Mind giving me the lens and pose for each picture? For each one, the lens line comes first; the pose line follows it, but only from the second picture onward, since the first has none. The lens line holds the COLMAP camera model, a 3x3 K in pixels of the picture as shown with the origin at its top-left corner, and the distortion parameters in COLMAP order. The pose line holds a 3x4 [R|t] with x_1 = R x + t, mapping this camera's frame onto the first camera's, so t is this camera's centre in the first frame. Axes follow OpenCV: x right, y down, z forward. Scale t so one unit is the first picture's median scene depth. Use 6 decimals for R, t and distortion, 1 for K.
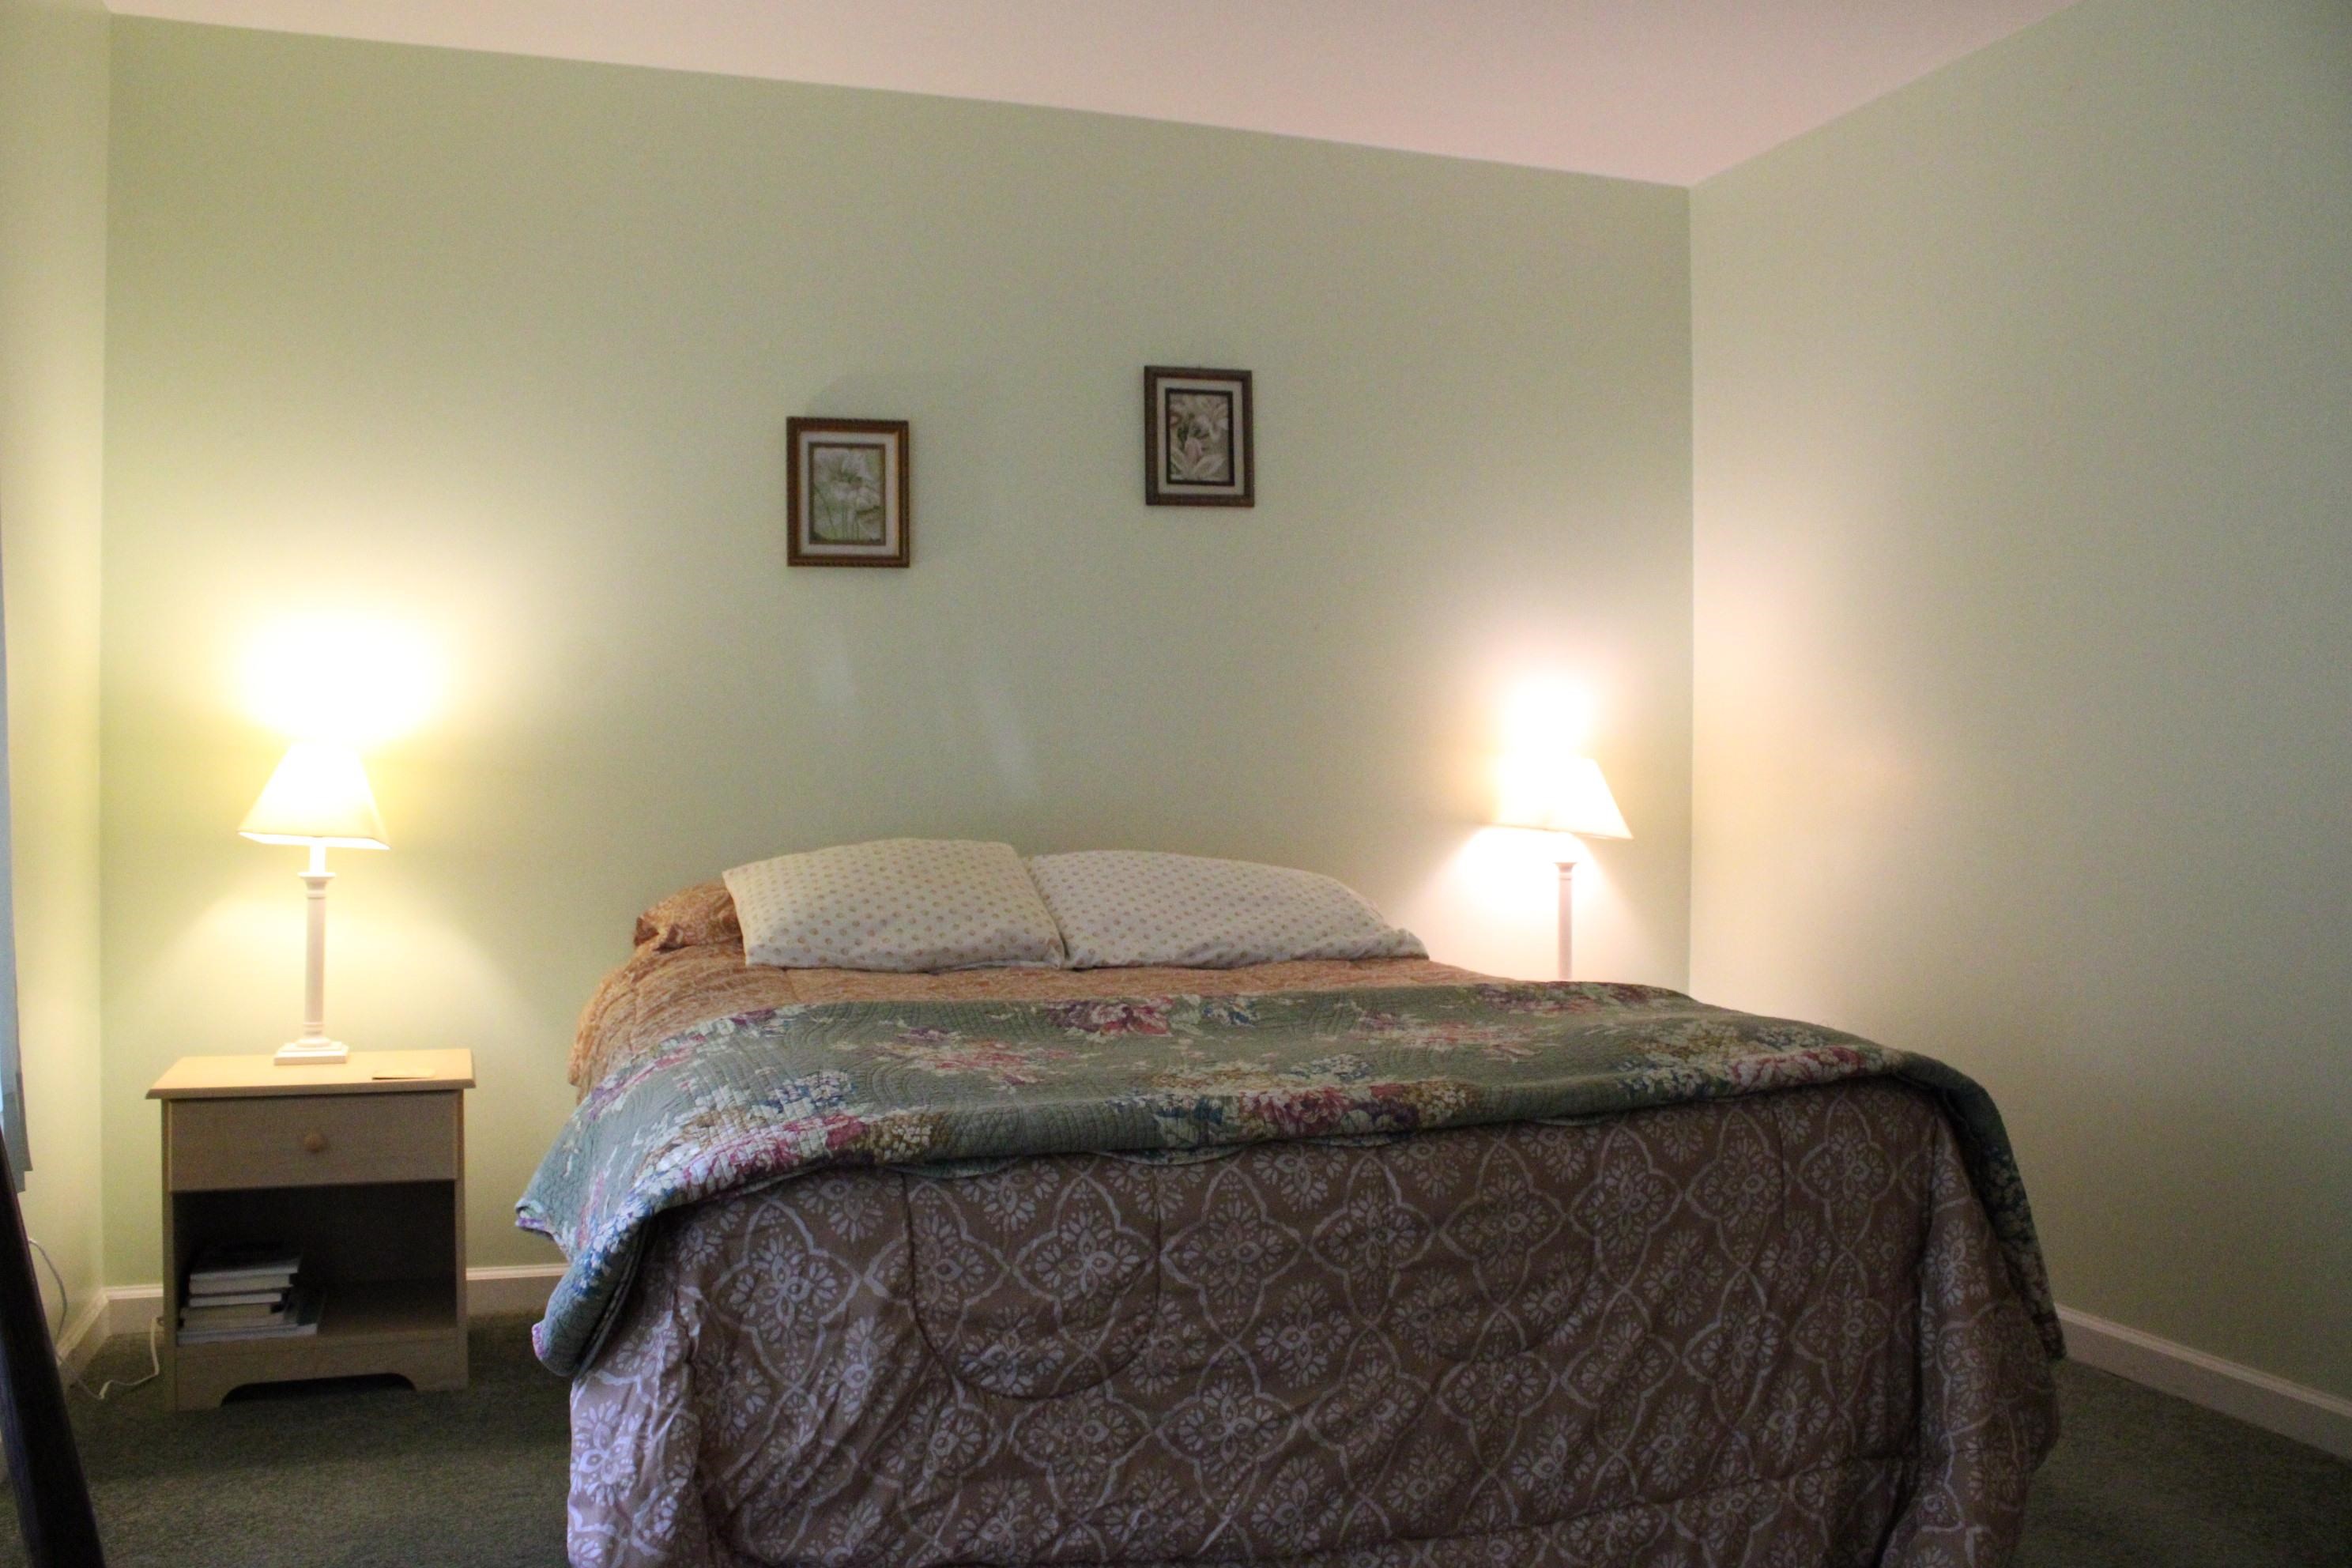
lens RADIAL K [[1972.7, 0, 1165.4], [0, 1972.7, 780.7], [0, 0, 1]] dist [-0.164613, 0.147172]
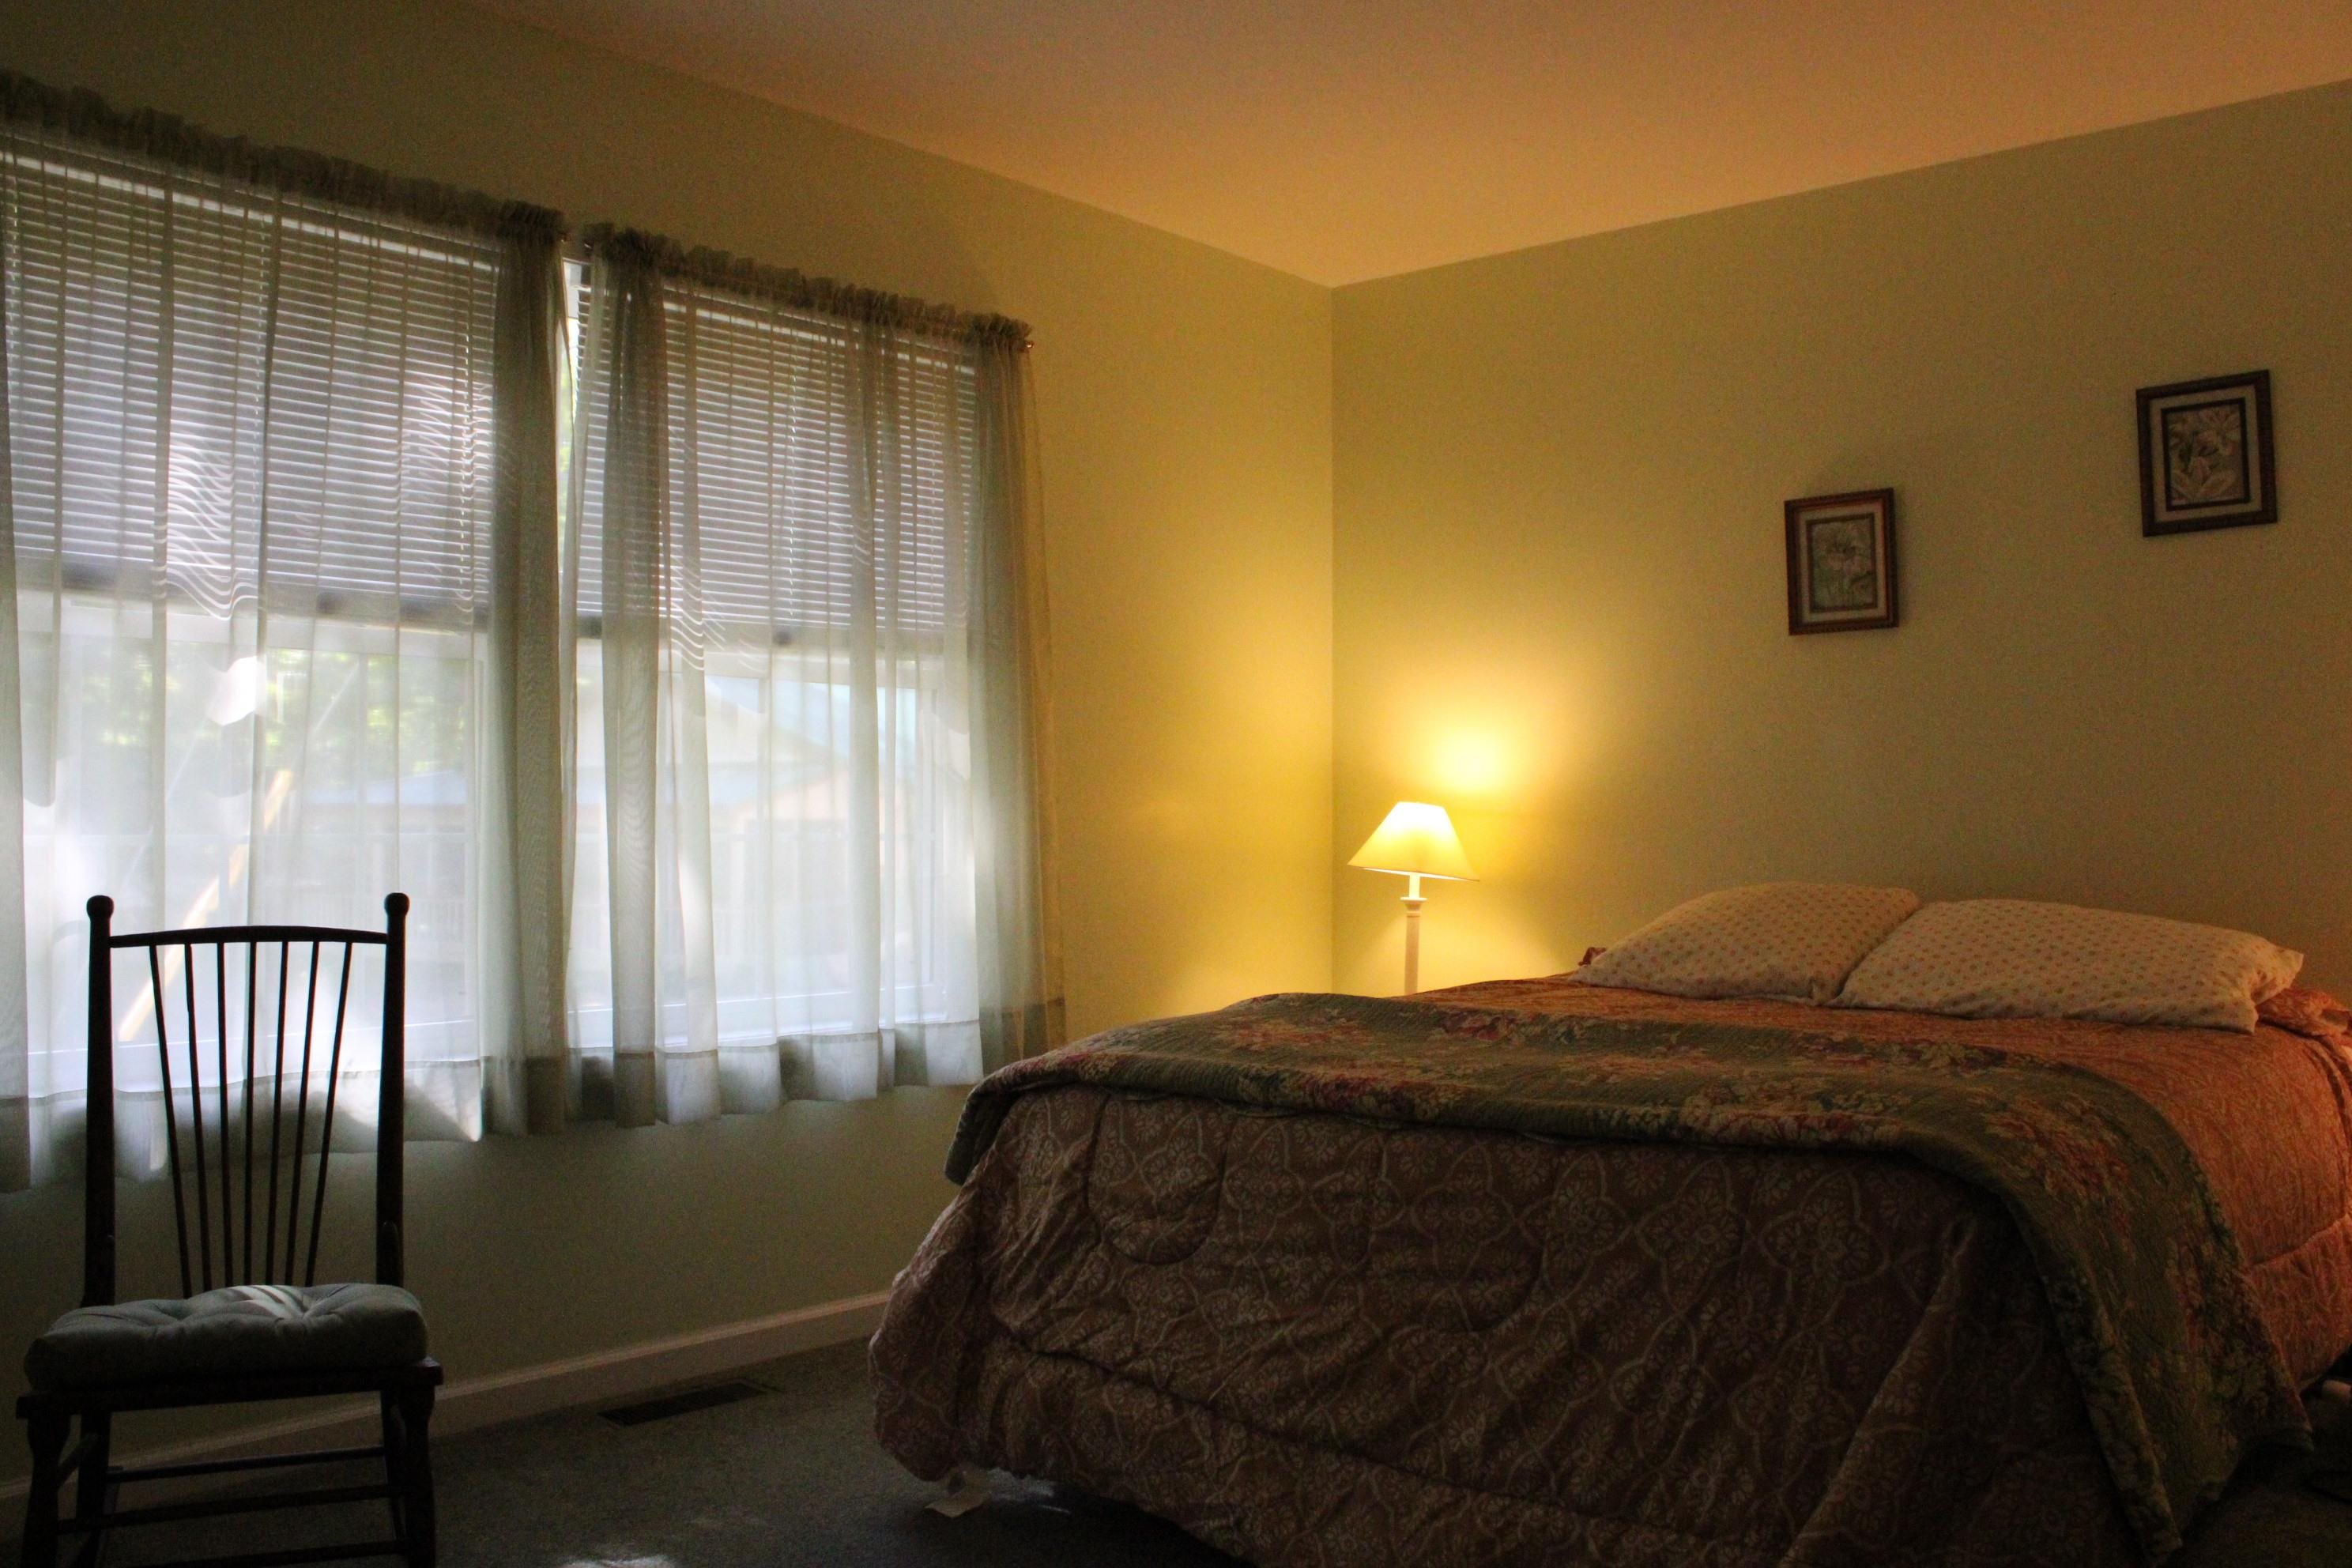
lens RADIAL K [[1972.7, 0, 1165.4], [0, 1972.7, 780.7], [0, 0, 1]] dist [-0.164613, 0.147172]
pose [[0.489556, -0.019557, -0.871752, 1.066289], [-0.003947, 0.999689, -0.024644, 0.002120], [0.871963, 0.015505, 0.489327, 0.278858]]
